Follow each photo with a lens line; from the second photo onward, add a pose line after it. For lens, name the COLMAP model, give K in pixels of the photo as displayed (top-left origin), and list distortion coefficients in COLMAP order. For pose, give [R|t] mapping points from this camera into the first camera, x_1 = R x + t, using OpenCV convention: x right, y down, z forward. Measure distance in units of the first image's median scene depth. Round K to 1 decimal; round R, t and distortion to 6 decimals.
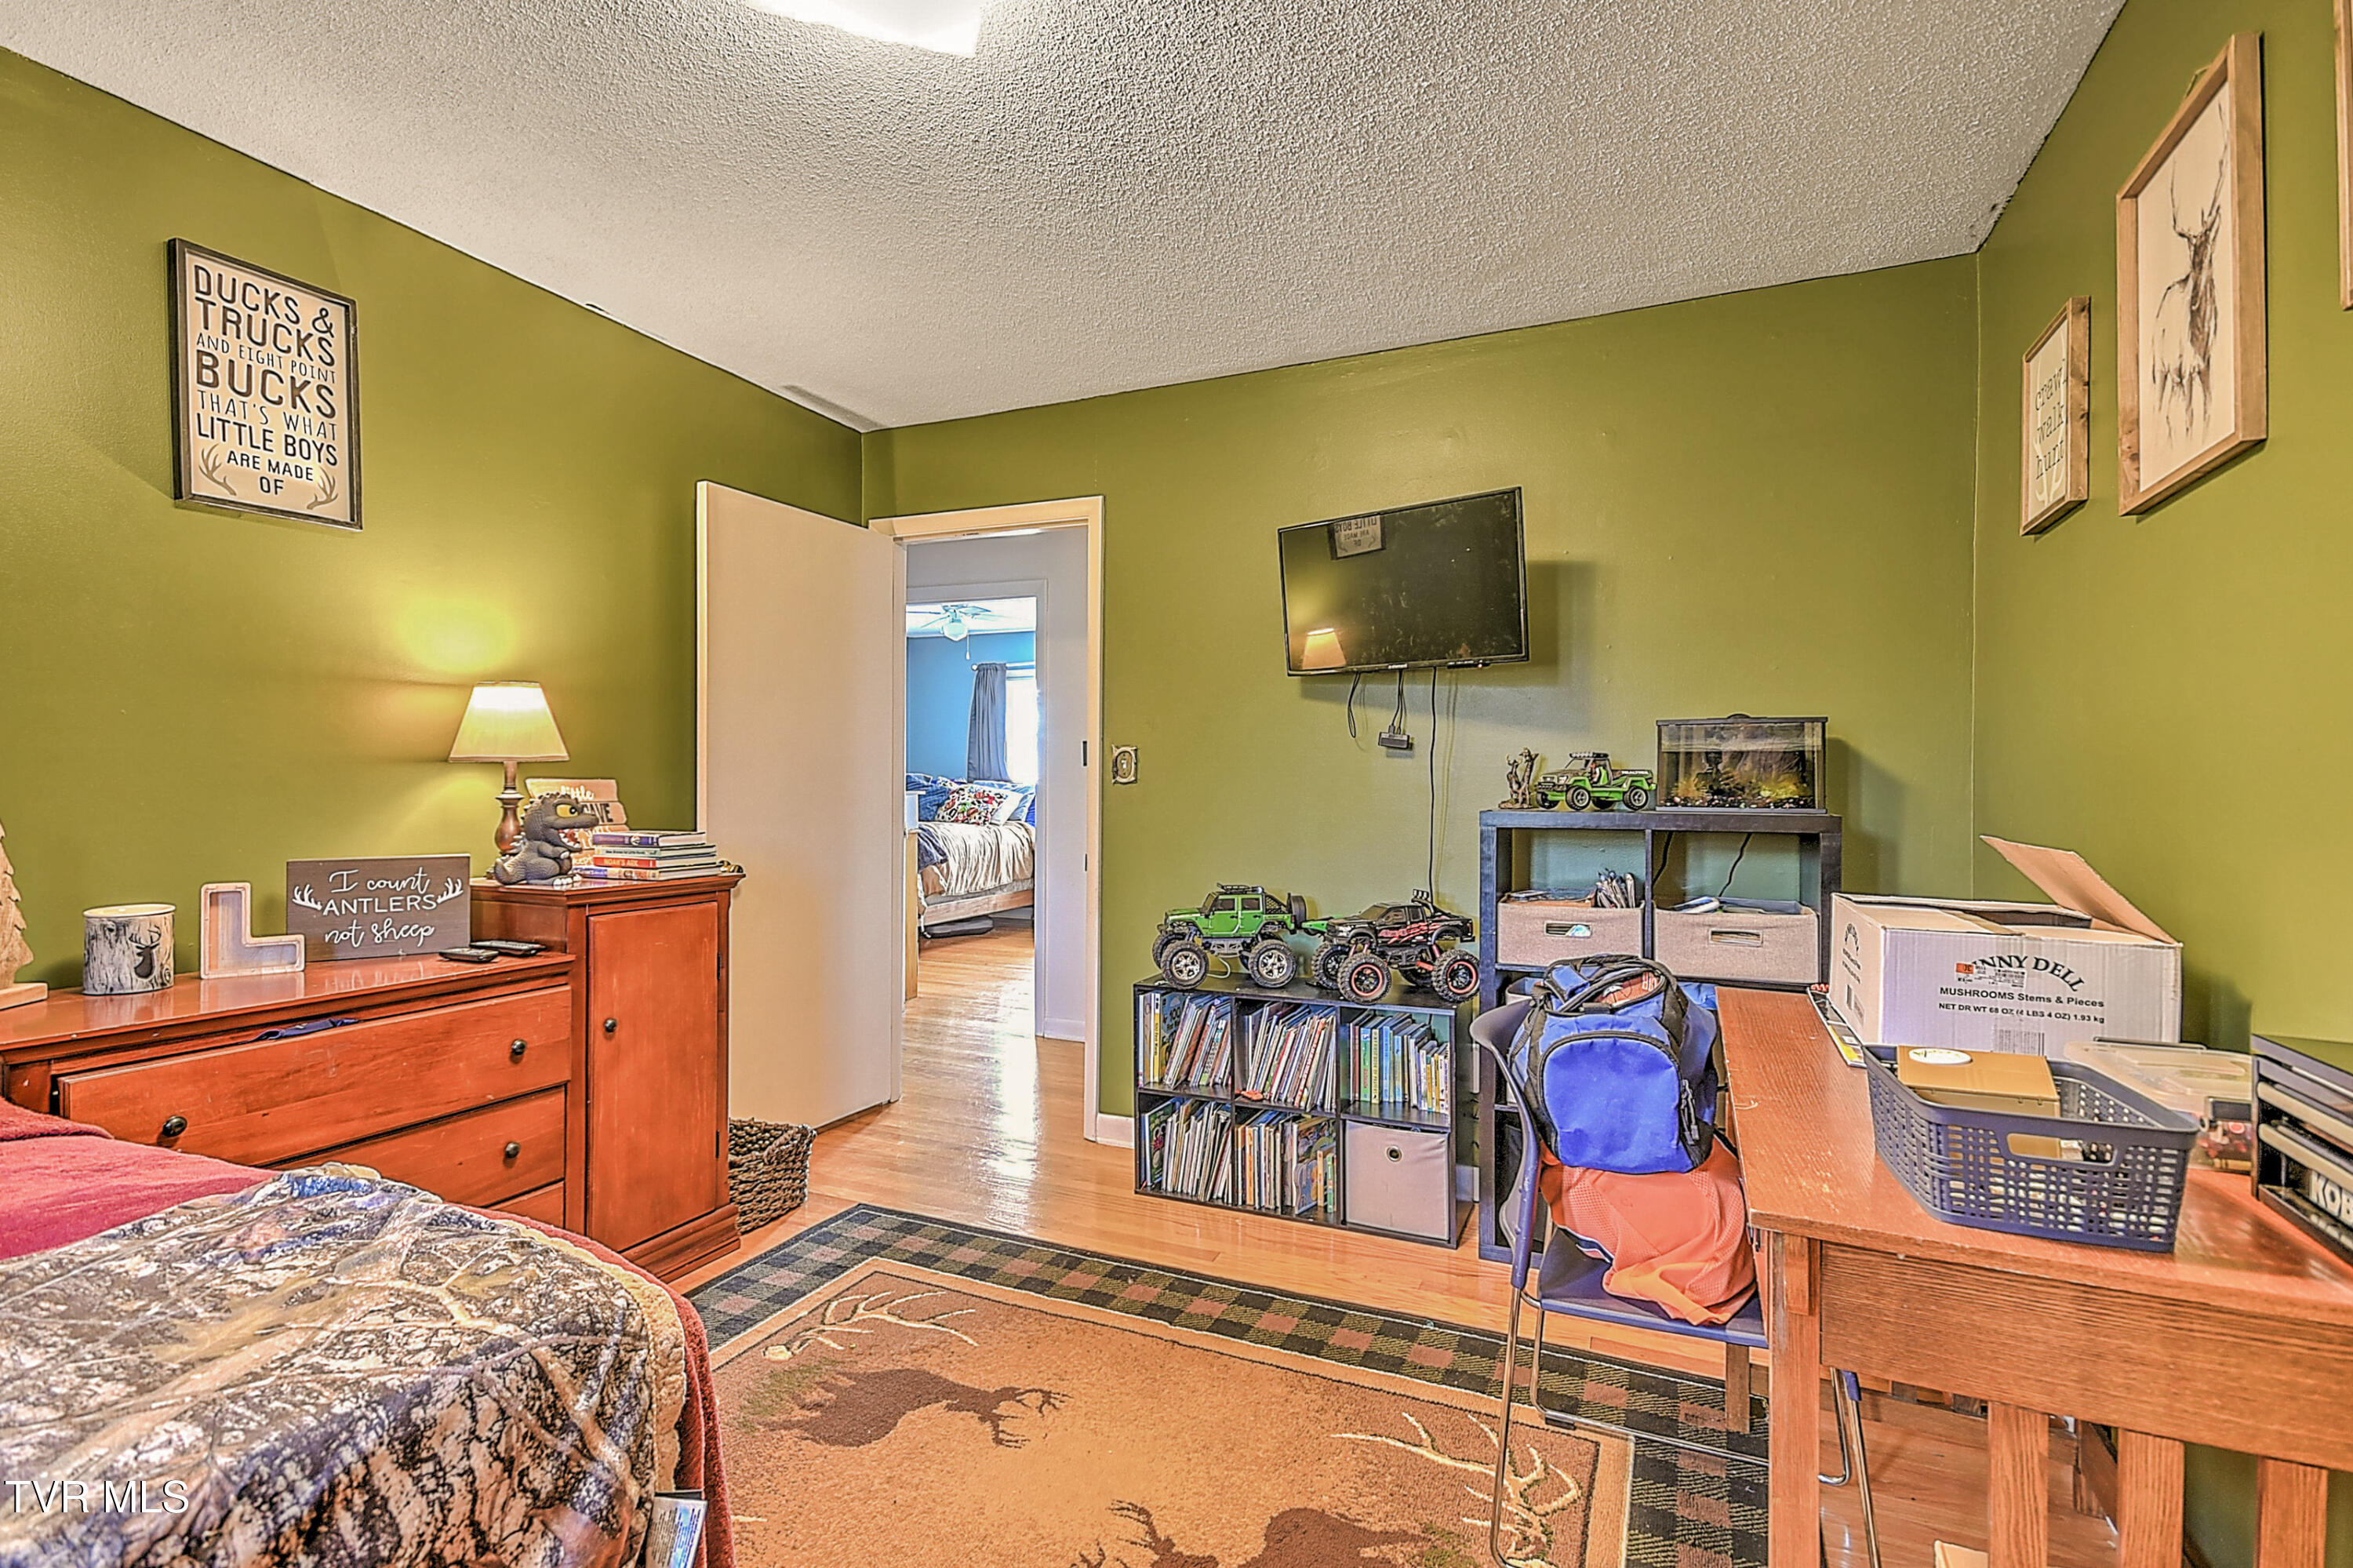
lens RADIAL K [[1094.9, 0, 1180.8], [0, 1094.9, 800.0], [0, 0, 1]] dist [0.028530, -0.013307]
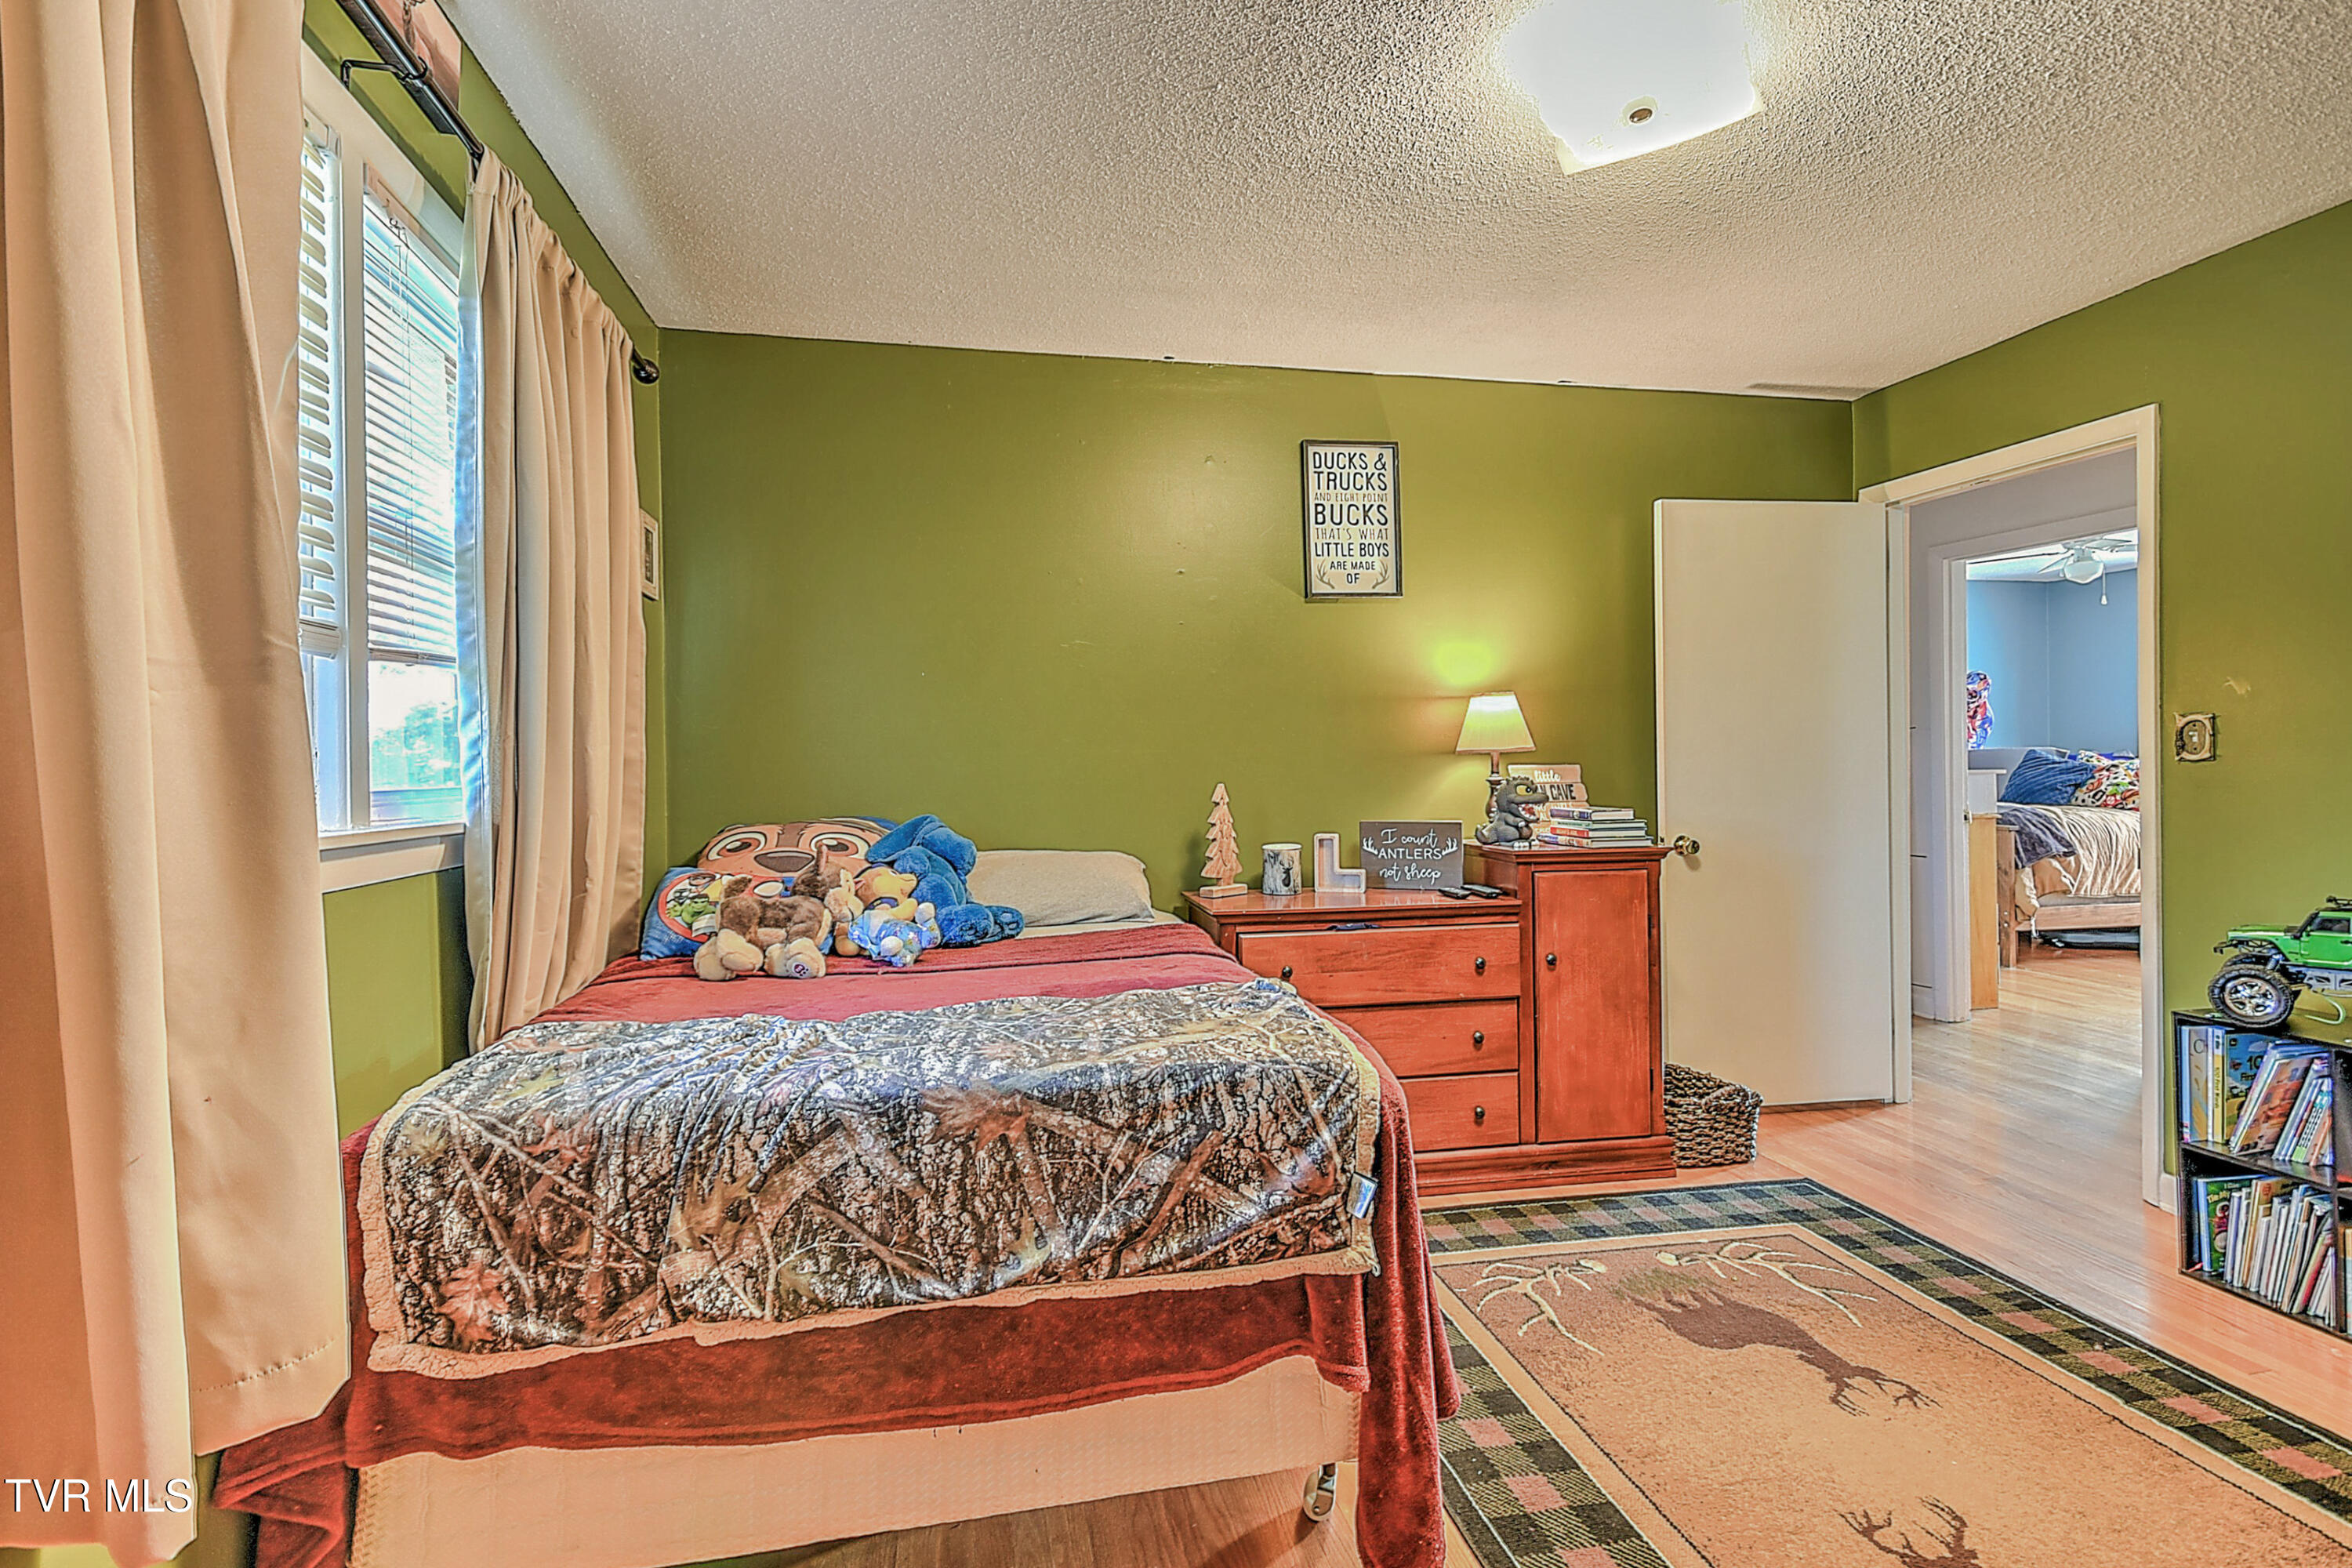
lens RADIAL K [[1094.4, 0, 1180.3], [0, 1094.4, 800.0], [0, 0, 1]] dist [0.028530, -0.013307]
pose [[0.587248, 0.016241, -0.809244, 0.248760], [0.000068, 0.999798, 0.020115, -0.004582], [0.809407, -0.011868, 0.587128, -0.084563]]
